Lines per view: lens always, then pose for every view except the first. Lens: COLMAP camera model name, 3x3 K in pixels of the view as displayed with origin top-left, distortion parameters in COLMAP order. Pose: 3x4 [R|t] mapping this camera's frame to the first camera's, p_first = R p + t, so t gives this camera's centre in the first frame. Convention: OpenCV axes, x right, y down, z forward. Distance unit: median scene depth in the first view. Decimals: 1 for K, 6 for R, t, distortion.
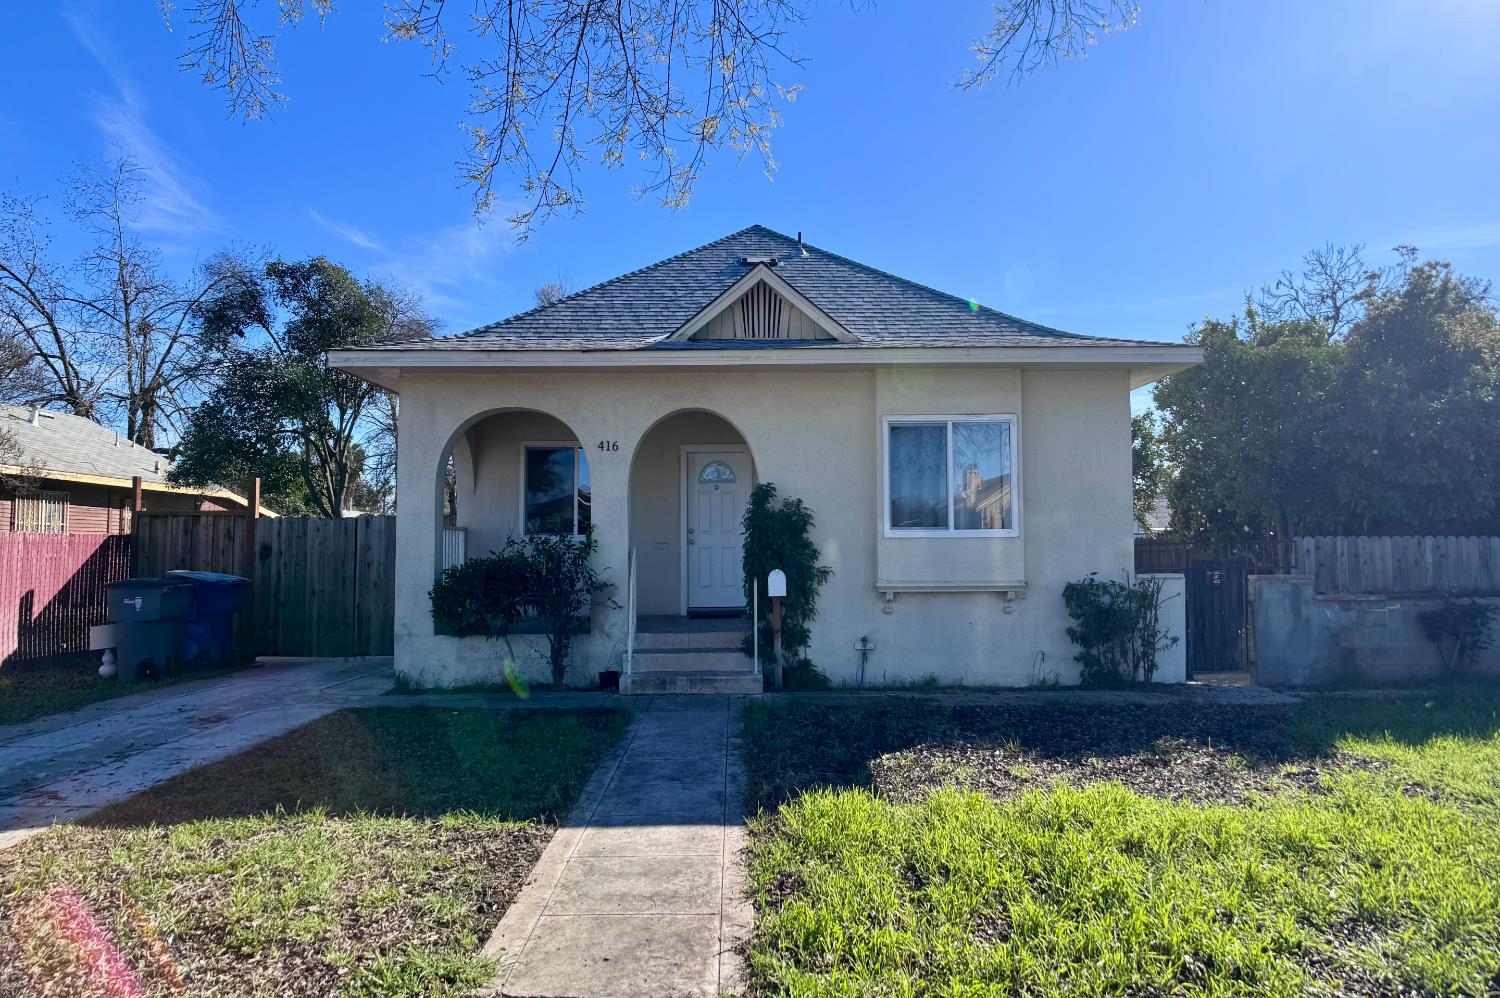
lens RADIAL K [[789.1, 0, 745.4], [0, 789.1, 500.6], [0, 0, 1]] dist [0.000776, -0.015527]
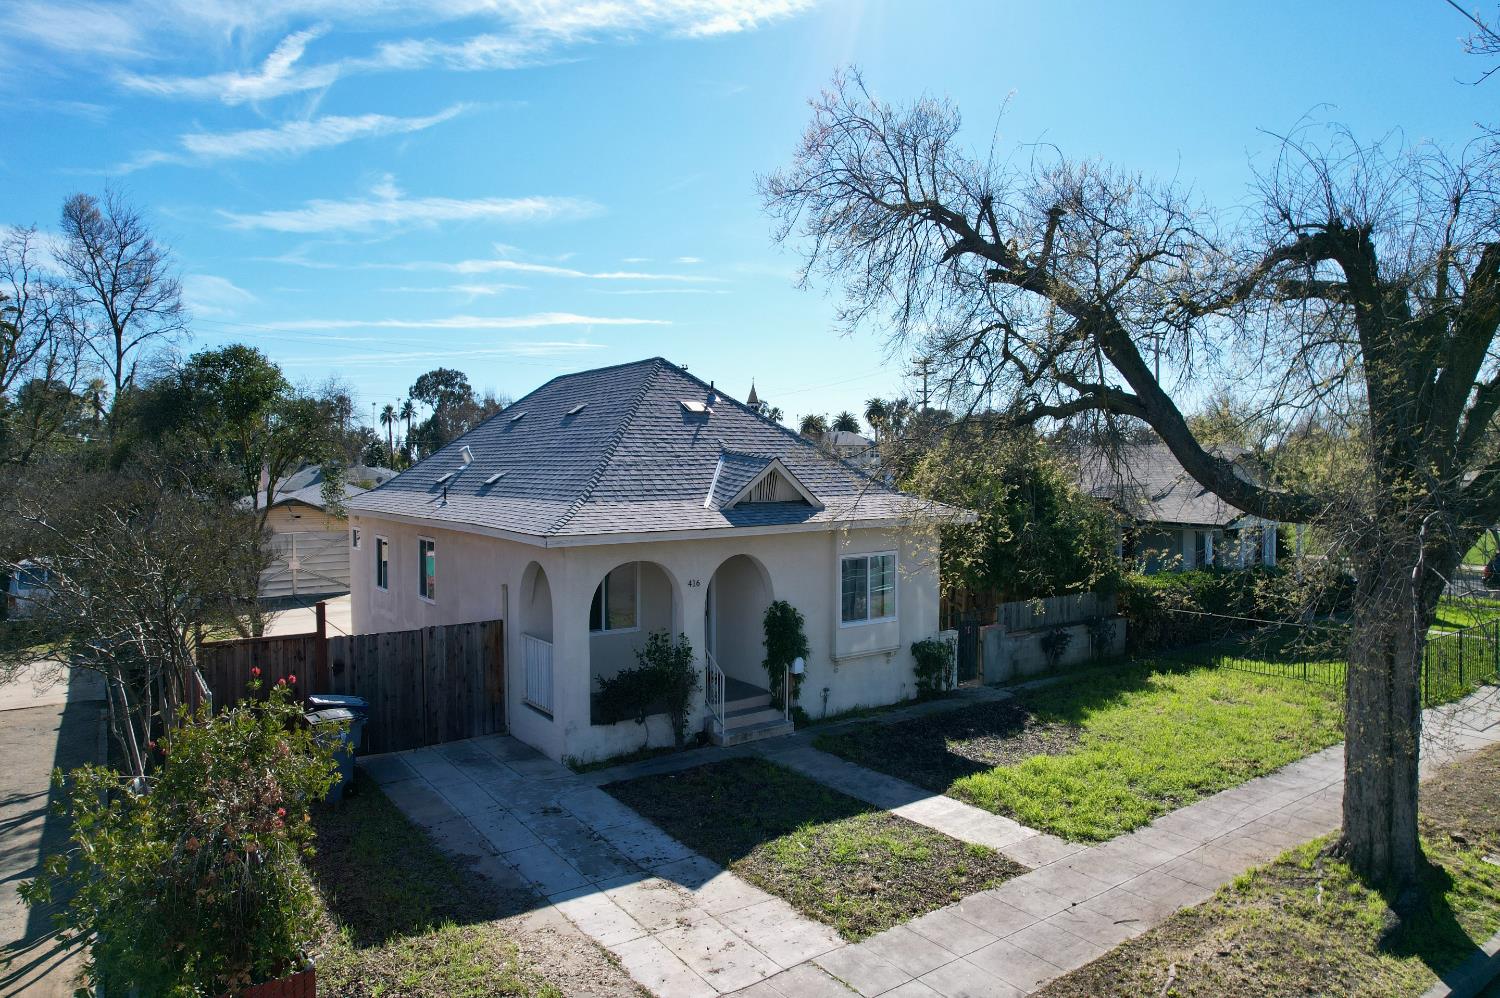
lens RADIAL K [[958.7, 0, 736.8], [0, 958.7, 488.0], [0, 0, 1]] dist [-0.033334, 0.001502]
pose [[0.824500, -0.011673, 0.565741, -1.126224], [-0.033636, 0.997008, 0.069592, -0.376564], [-0.564861, -0.076408, 0.821641, -0.512208]]
